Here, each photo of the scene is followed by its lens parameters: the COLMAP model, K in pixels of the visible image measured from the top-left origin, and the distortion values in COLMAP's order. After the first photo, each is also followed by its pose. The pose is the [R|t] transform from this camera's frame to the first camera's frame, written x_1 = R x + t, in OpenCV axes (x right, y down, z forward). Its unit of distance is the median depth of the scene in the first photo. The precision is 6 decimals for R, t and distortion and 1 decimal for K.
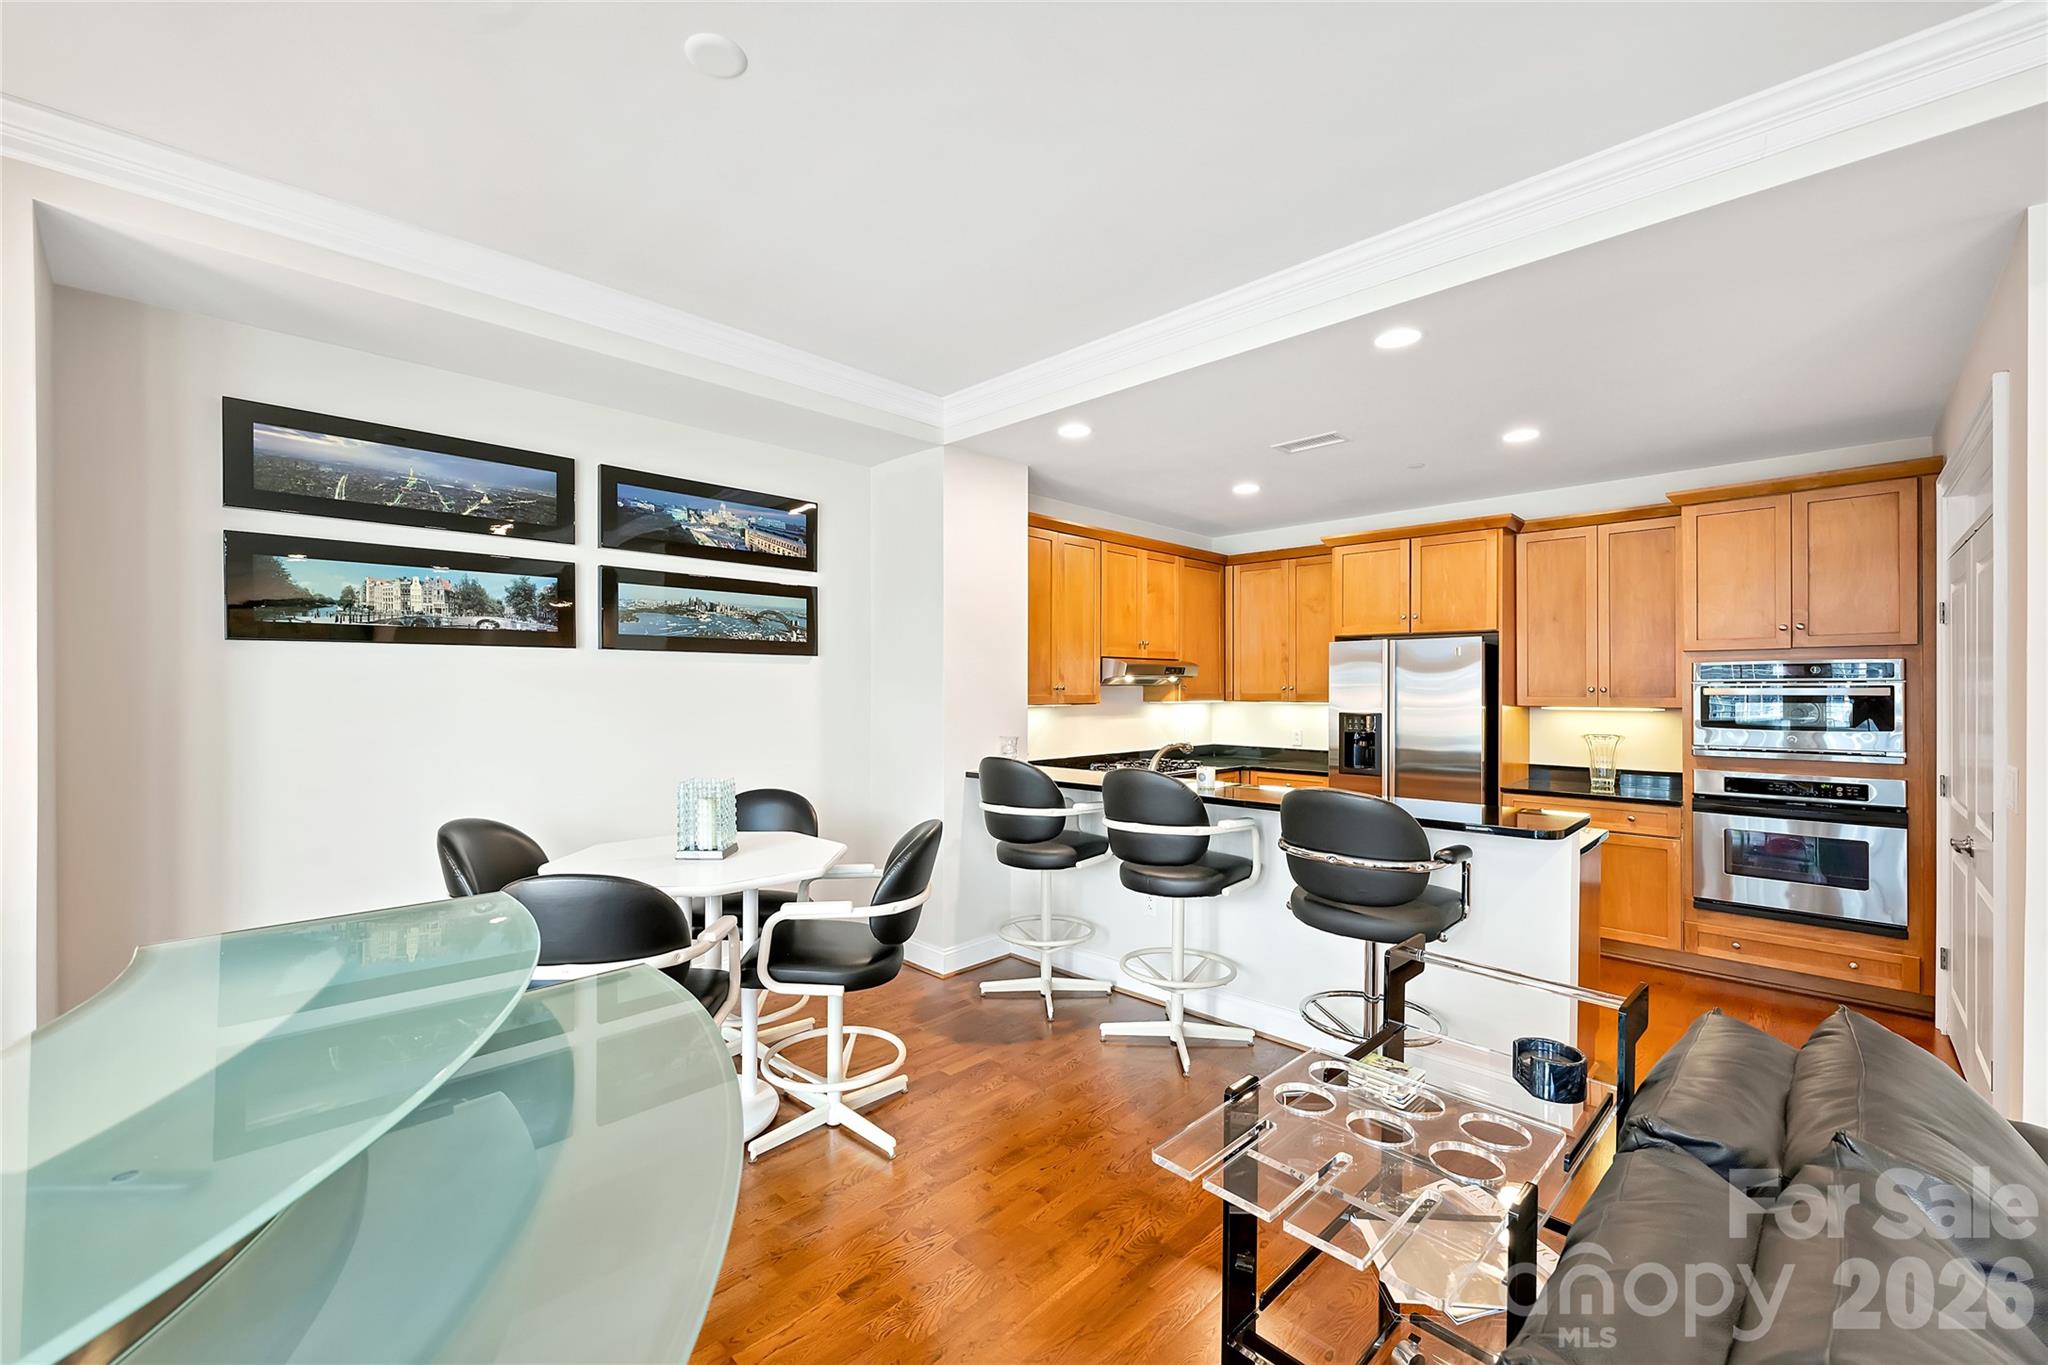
lens RADIAL K [[818.5, 0, 1026.1], [0, 818.5, 678.8], [0, 0, 1]] dist [-0.000881, 0.000175]
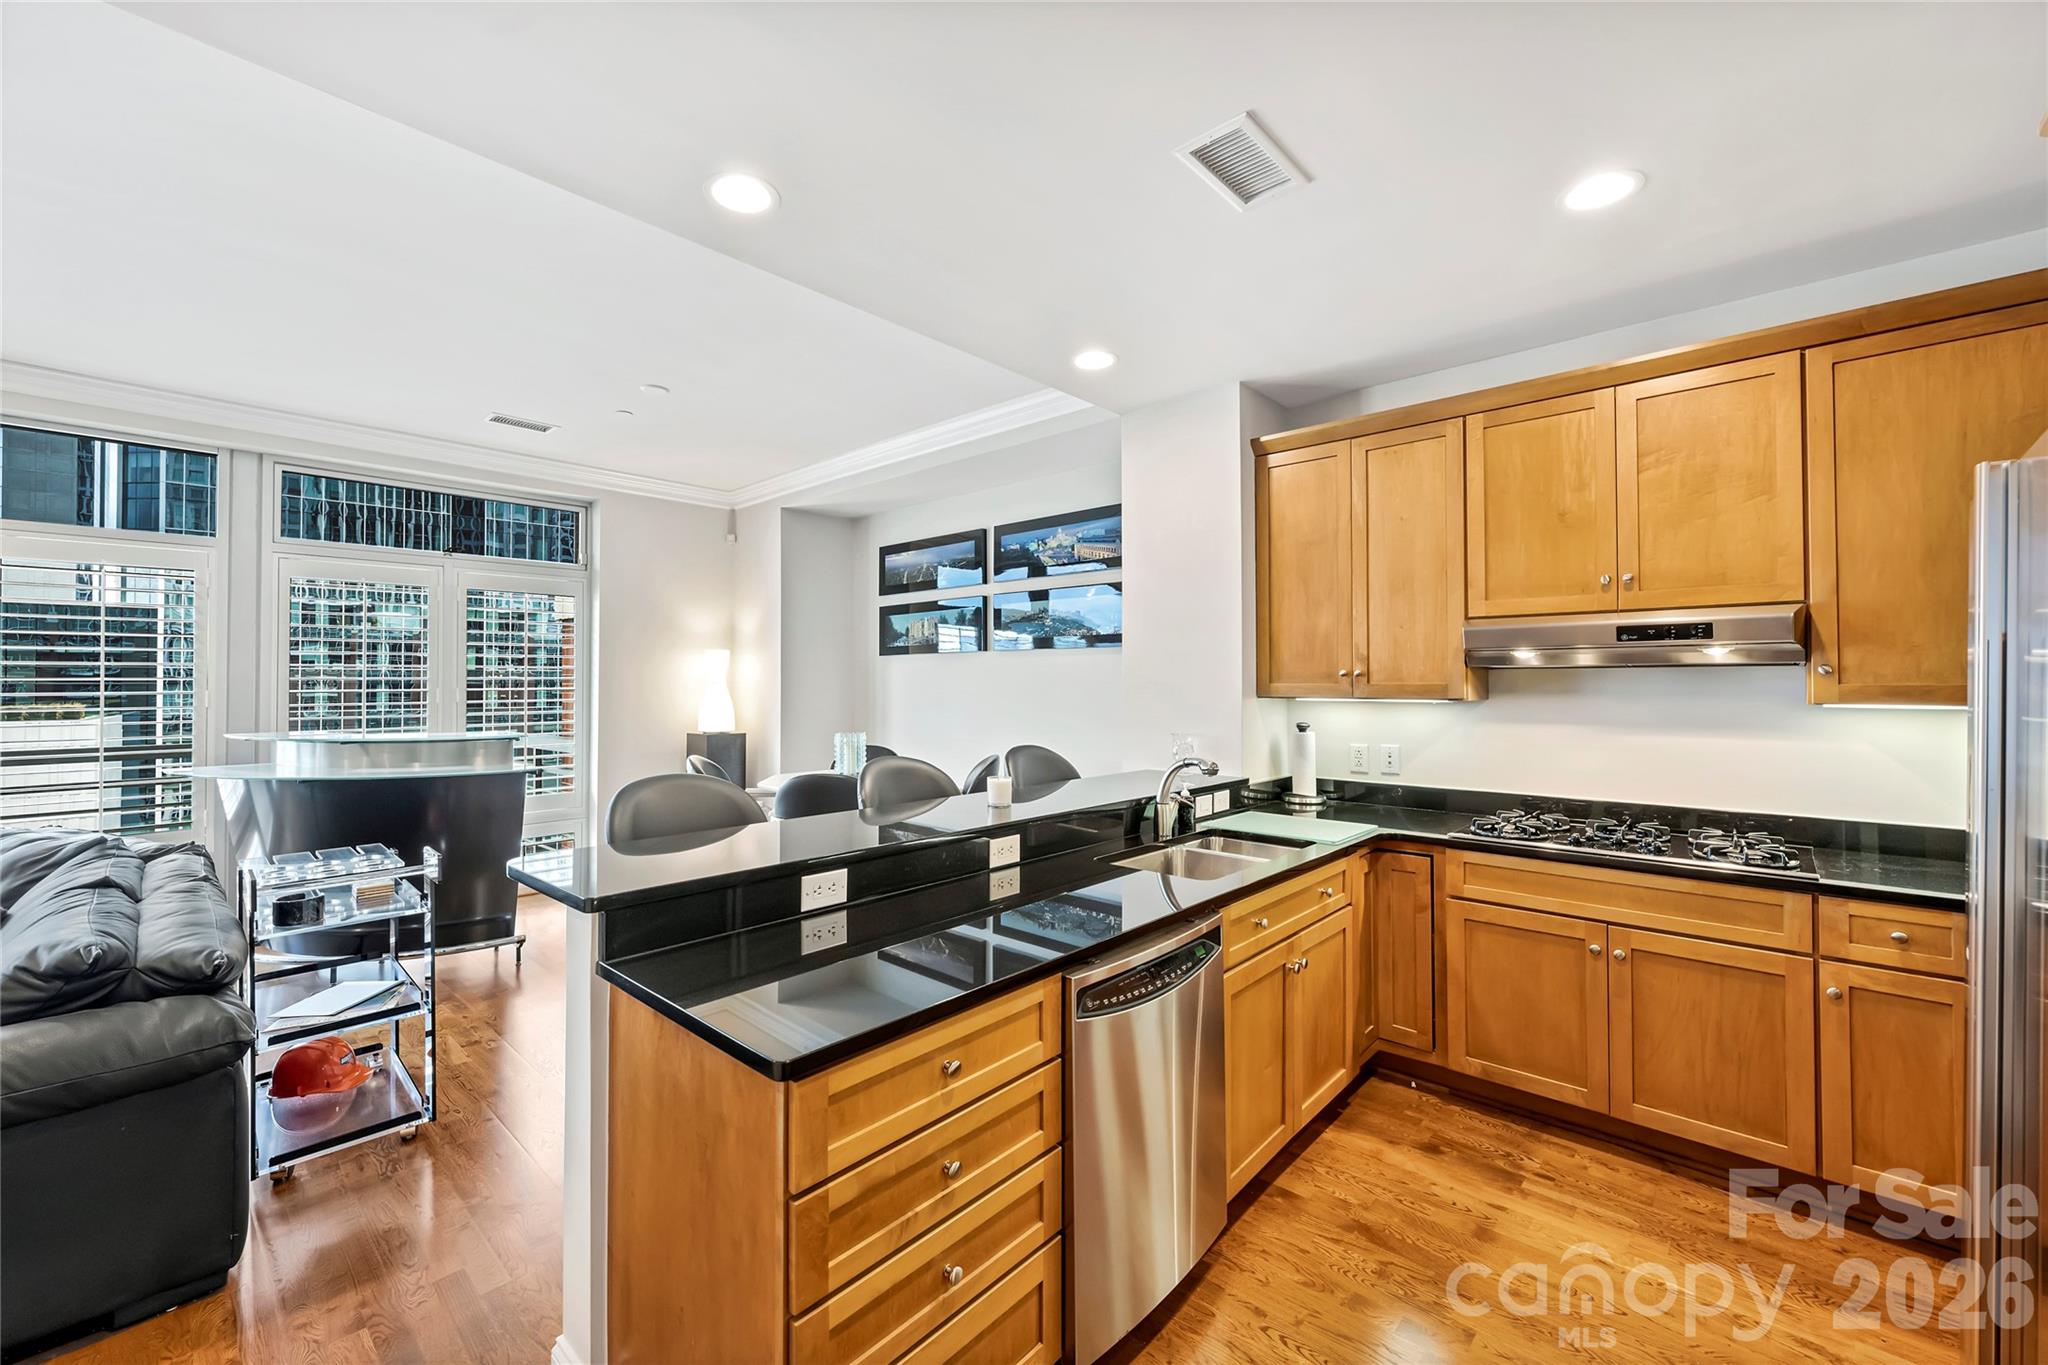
lens RADIAL K [[818.5, 0, 1036.9], [0, 818.5, 674.8], [0, 0, 1]] dist [-0.000881, 0.000175]
pose [[0.036864, -0.008670, -0.999283, 0.864195], [0.007844, 0.999934, -0.008387, 0.018119], [0.999289, -0.007529, 0.036930, 0.911952]]
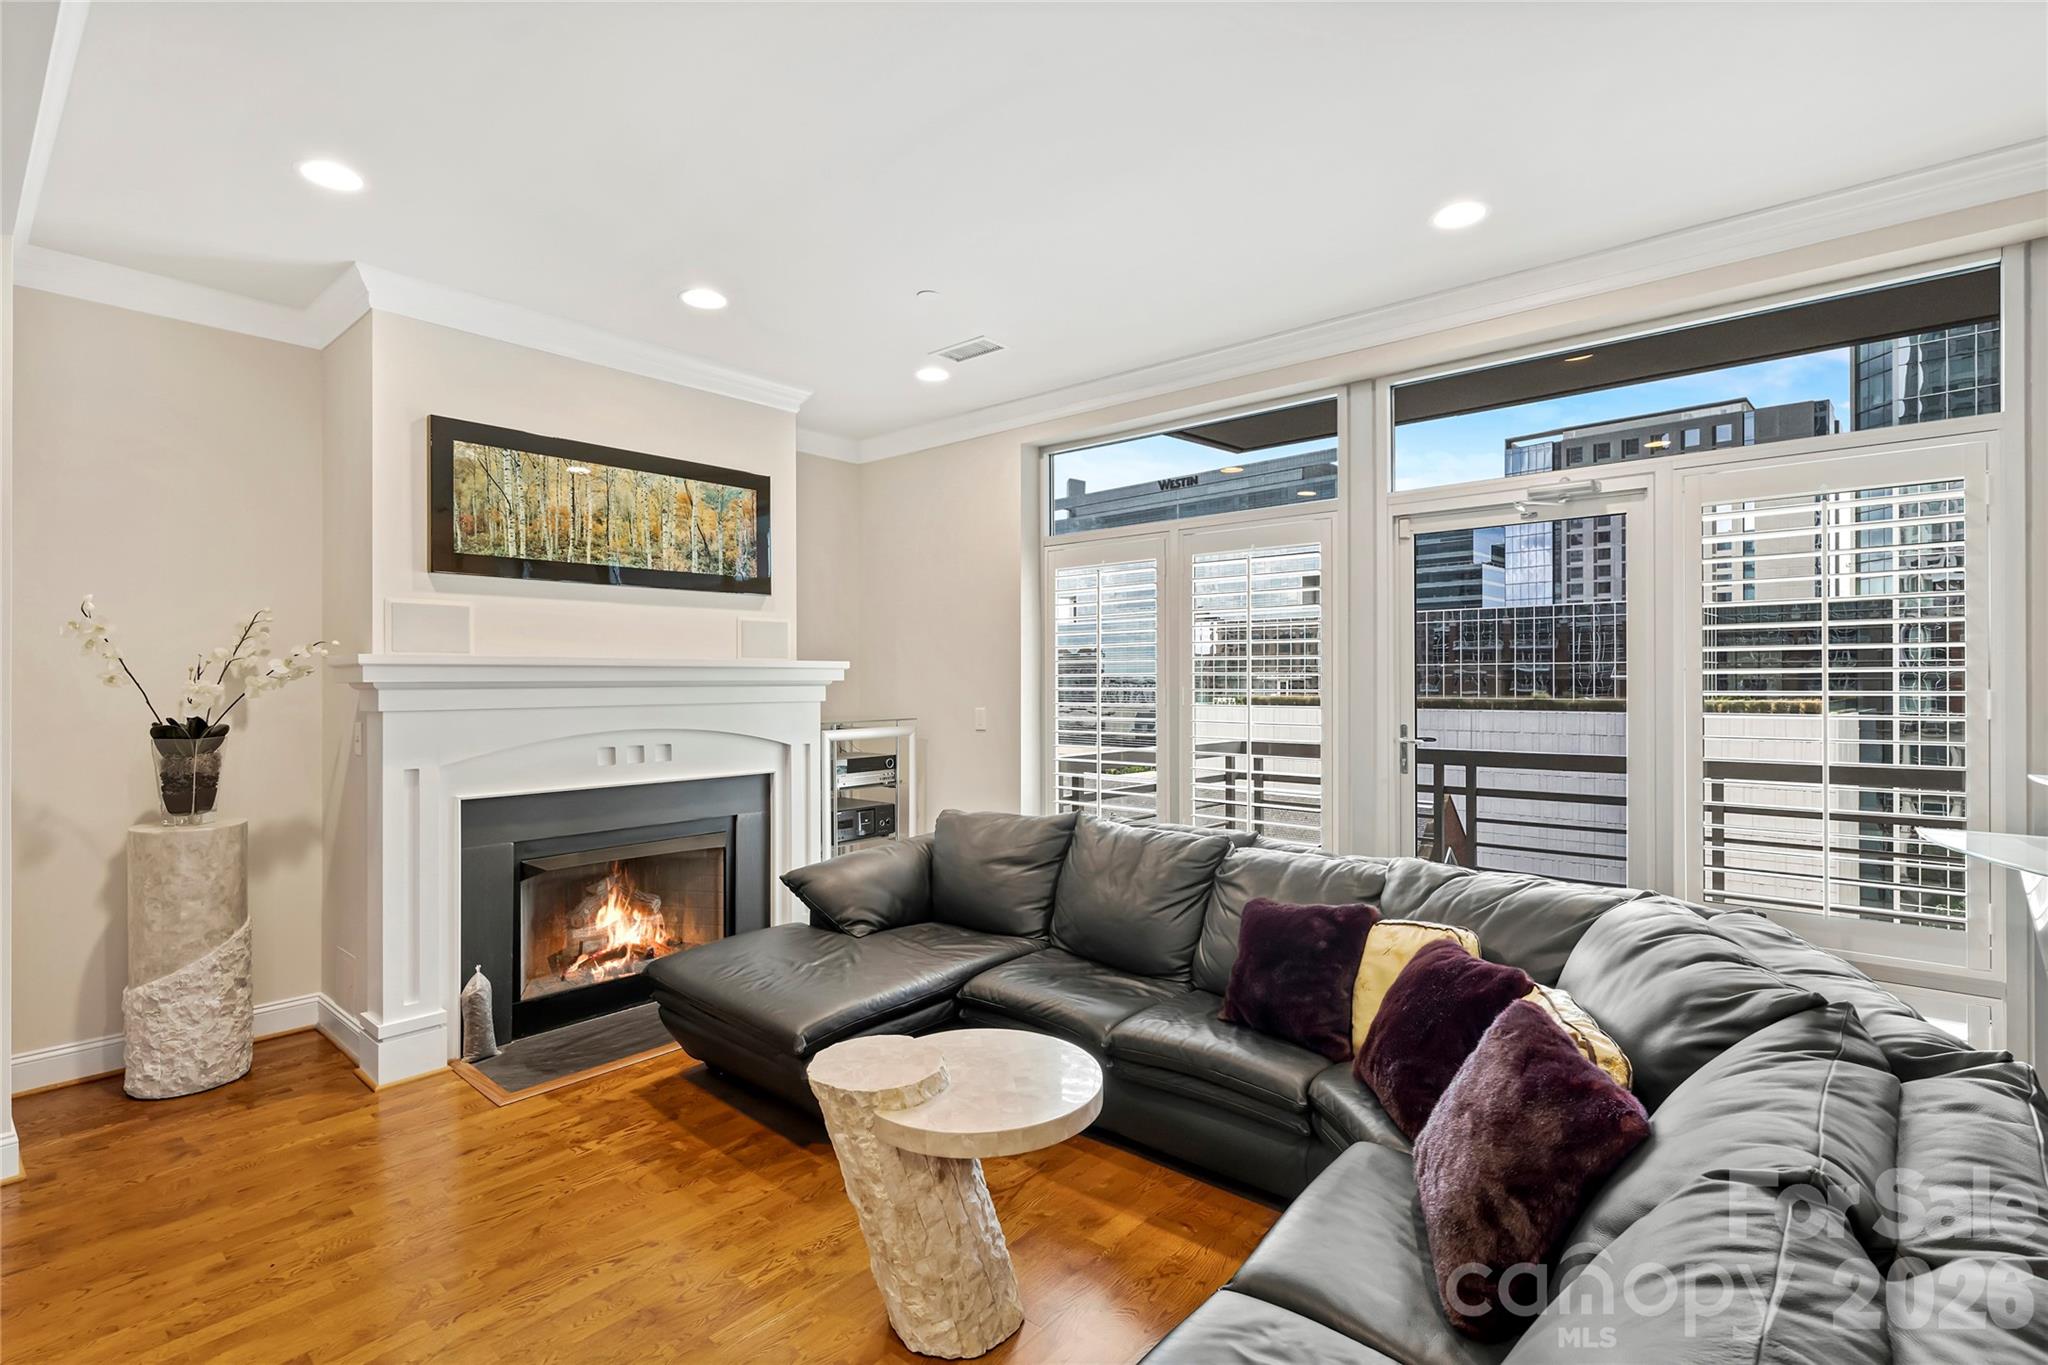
lens RADIAL K [[965.7, 0, 1012.3], [0, 965.7, 672.4], [0, 0, 1]] dist [-0.000862, 0.000718]
pose [[-0.998932, 0.001197, -0.046196, 0.491456], [0.001884, 0.999888, -0.014822, 0.020176], [0.046173, -0.014893, -0.998822, 0.529018]]
